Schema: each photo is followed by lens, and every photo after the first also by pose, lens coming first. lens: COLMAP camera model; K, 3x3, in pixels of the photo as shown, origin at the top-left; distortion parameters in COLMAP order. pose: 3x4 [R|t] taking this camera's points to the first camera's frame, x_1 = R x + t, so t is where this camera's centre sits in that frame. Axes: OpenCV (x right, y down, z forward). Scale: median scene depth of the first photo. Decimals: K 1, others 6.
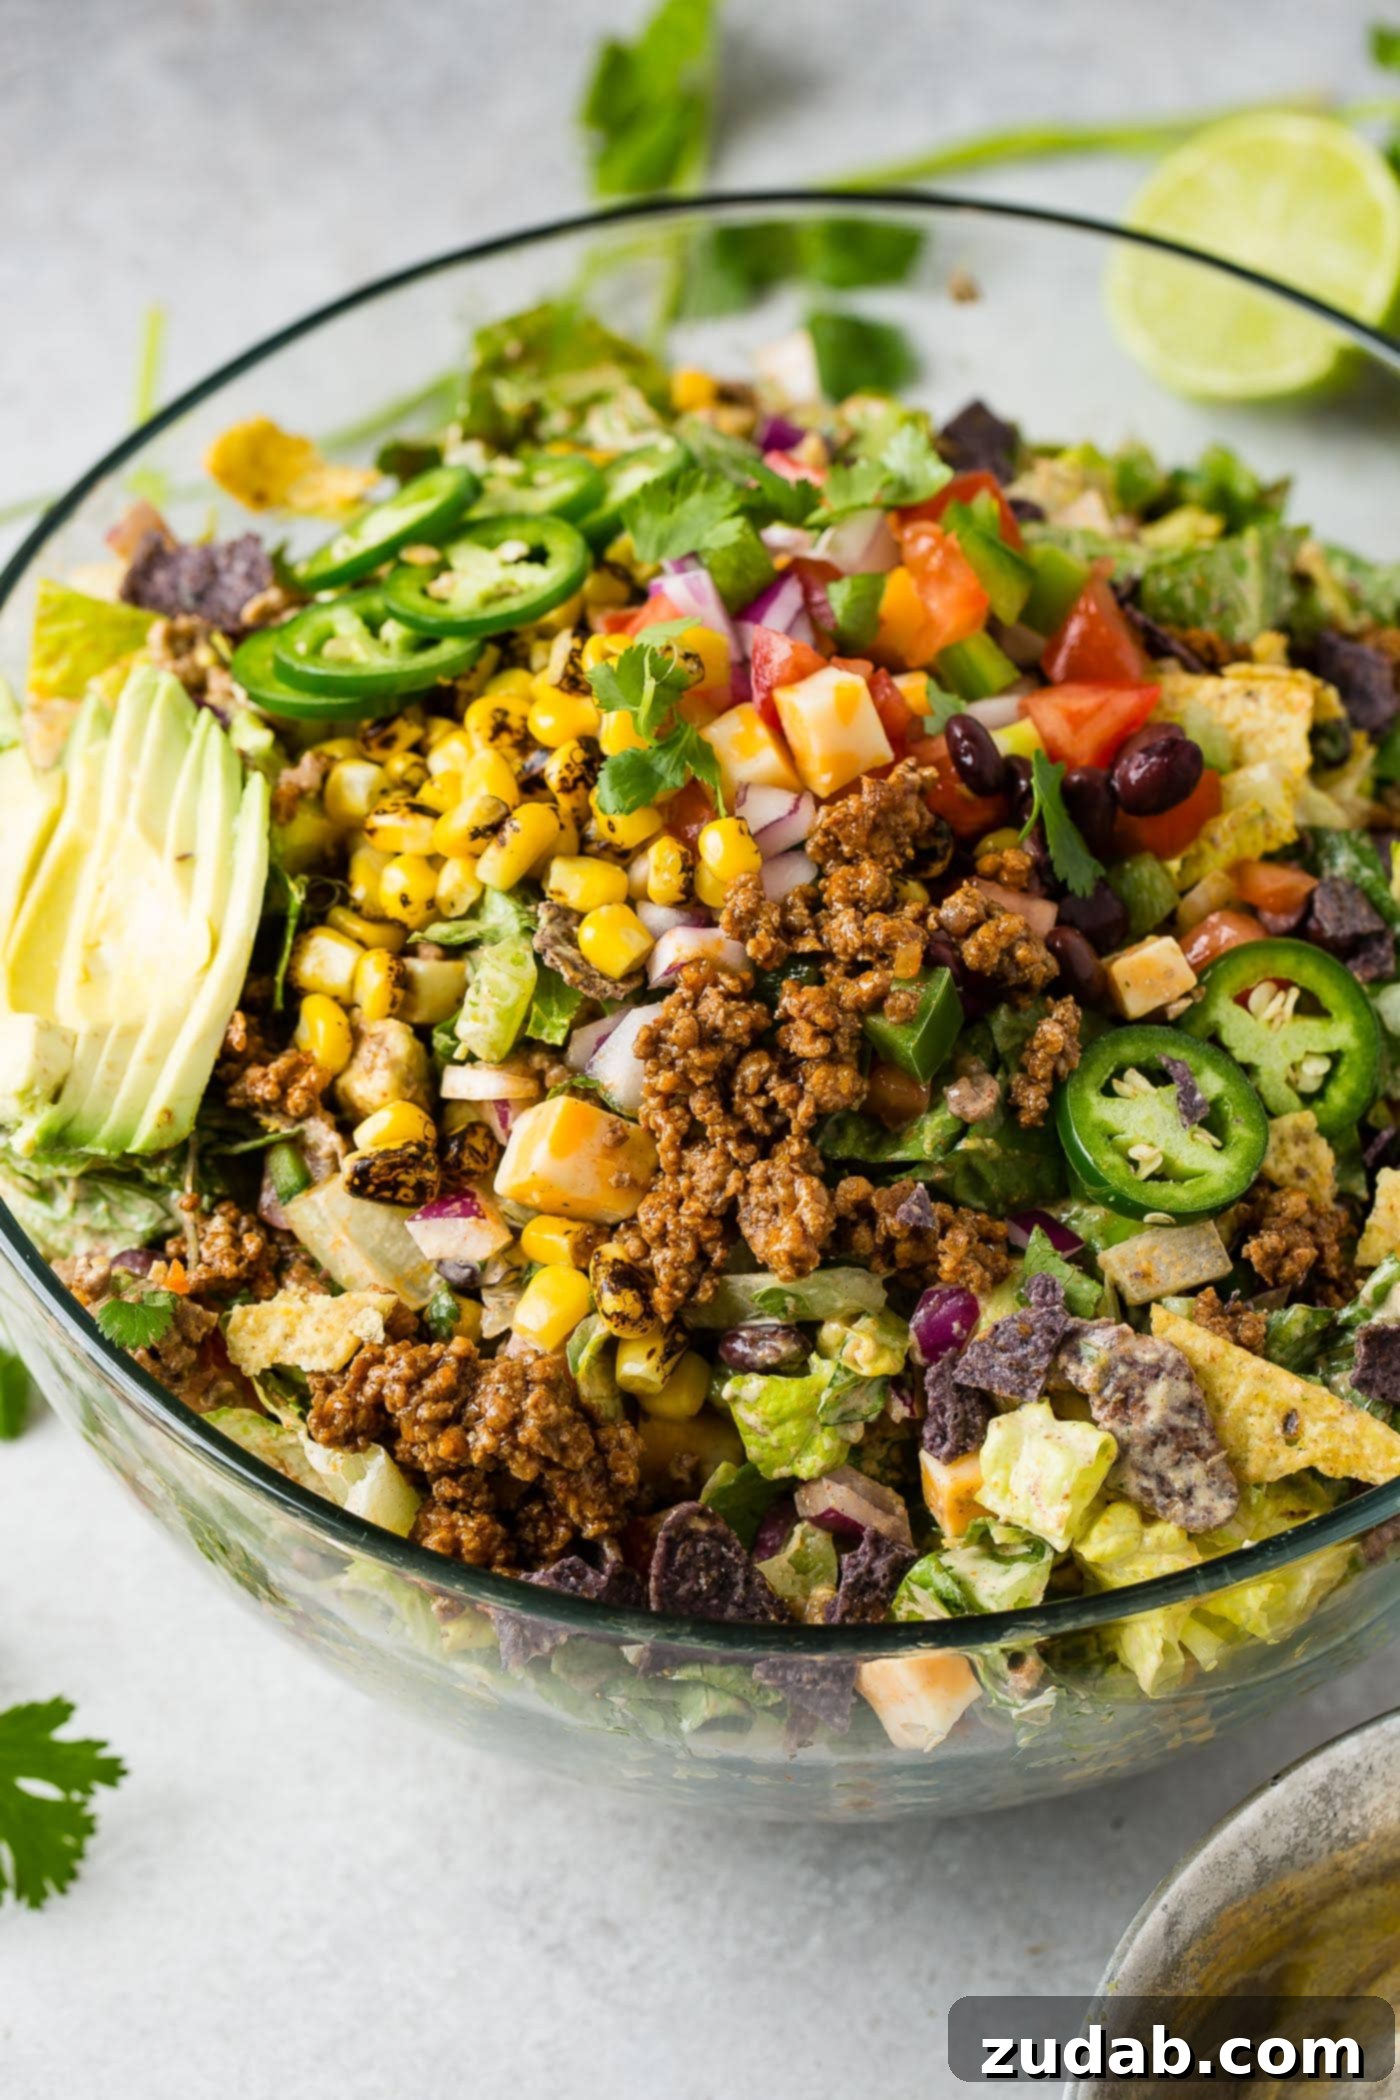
lens RADIAL K [[6721.6, 0, 700.0], [0, 6721.6, 1050.0], [0, 0, 1]] dist [-0.031976, 4.587096]
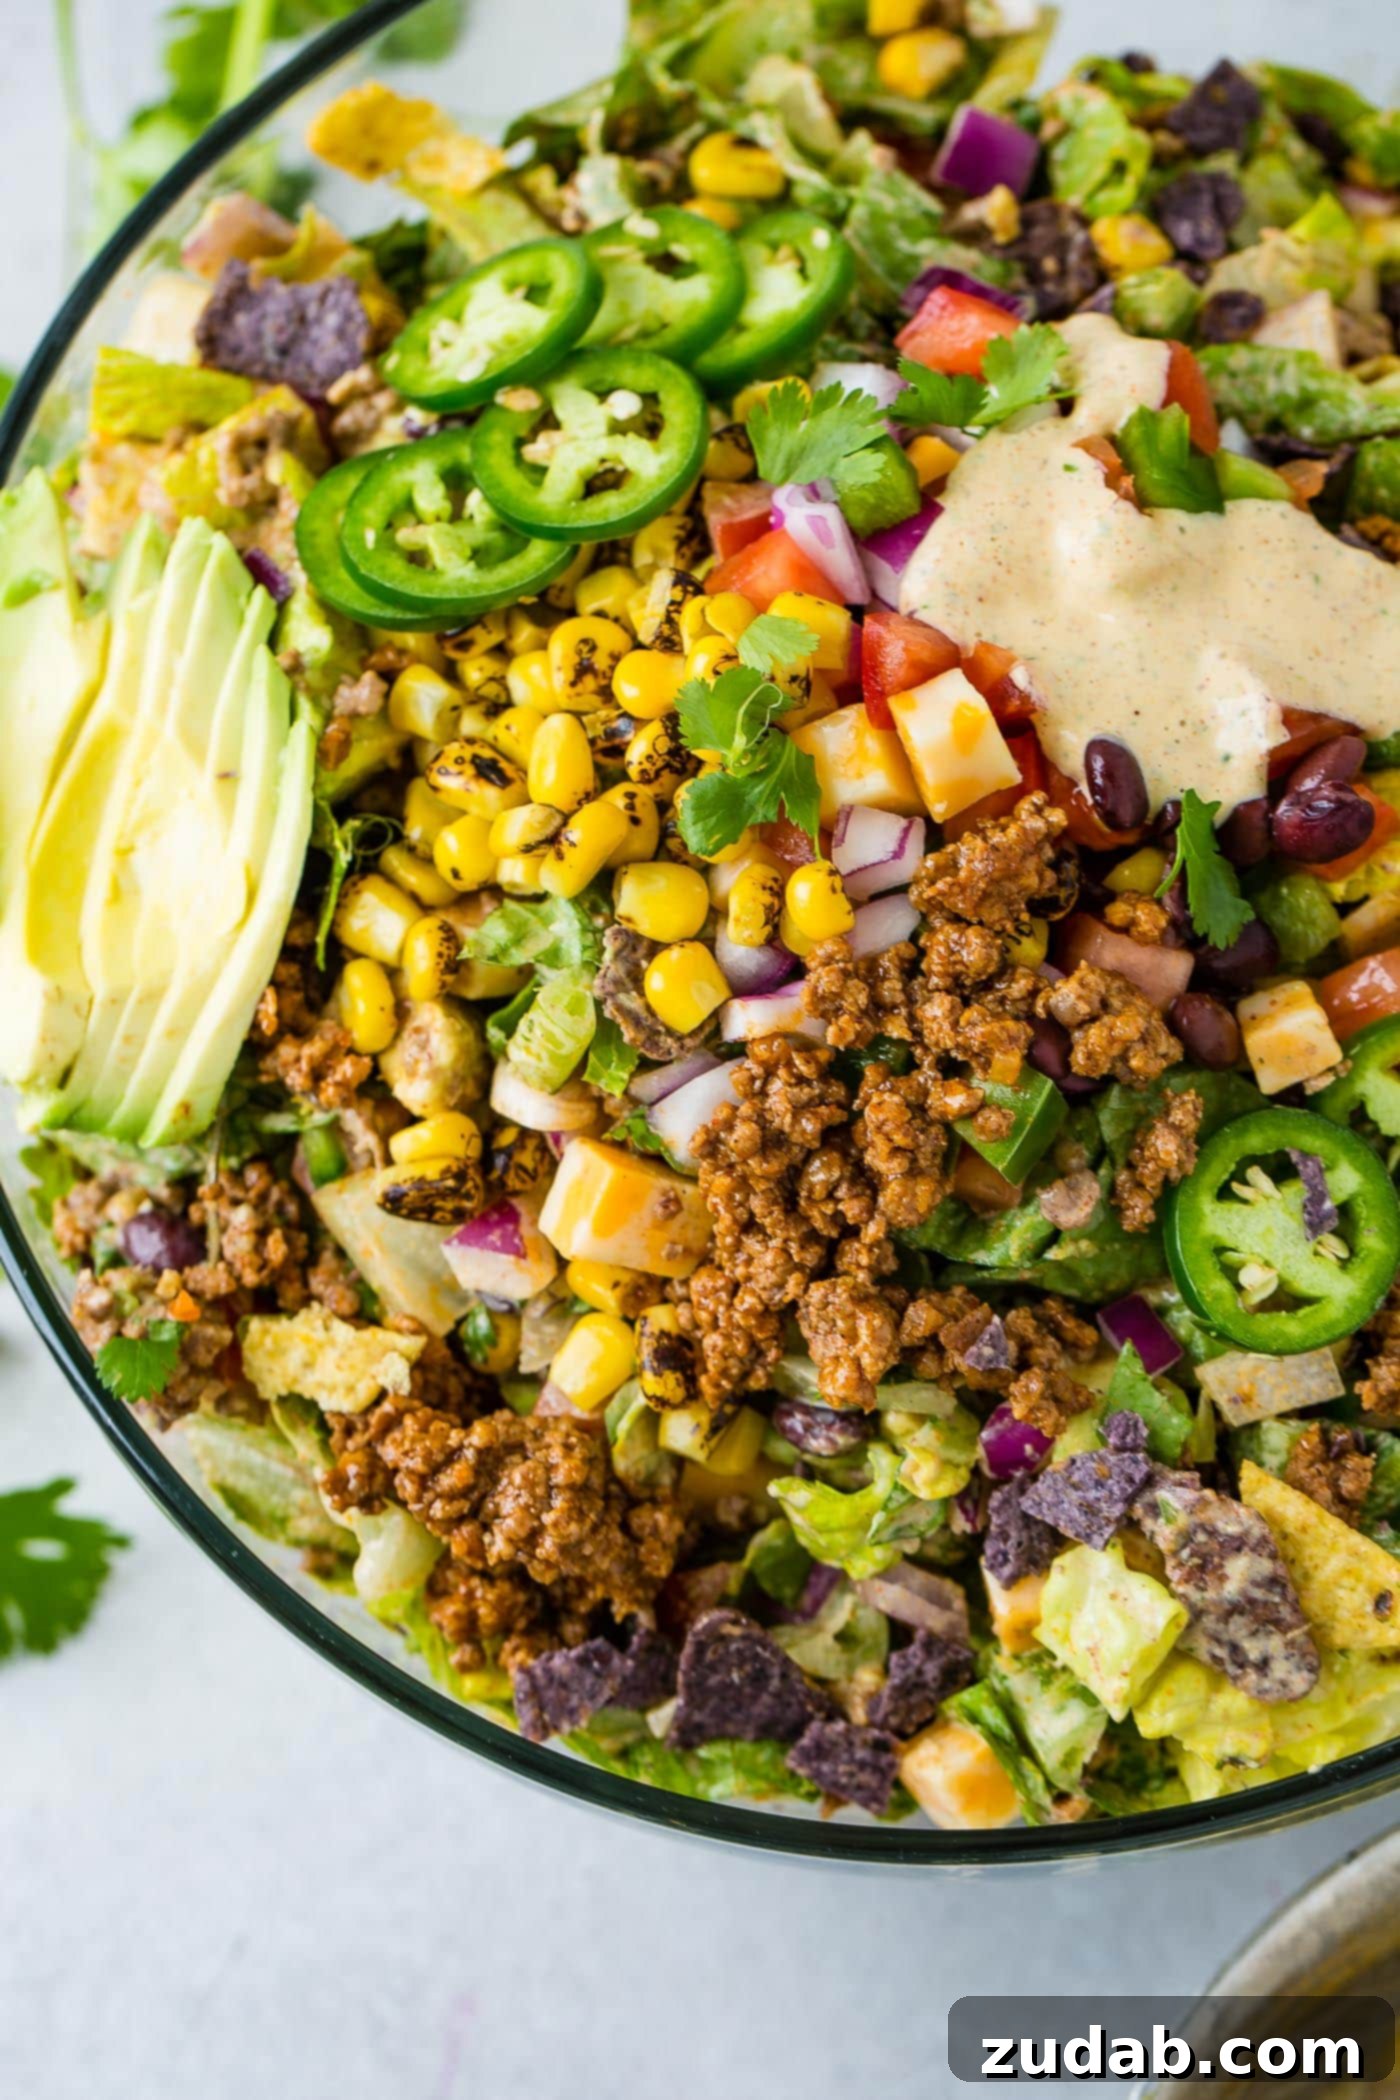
lens RADIAL K [[6721.6, 0, 700.0], [0, 6721.6, 1050.0], [0, 0, 1]] dist [-0.031976, 4.587096]
pose [[0.993821, 0.085319, -0.071001, 0.053424], [-0.049721, 0.914088, 0.402455, -0.368428], [0.099238, -0.396438, 0.912682, 0.187557]]
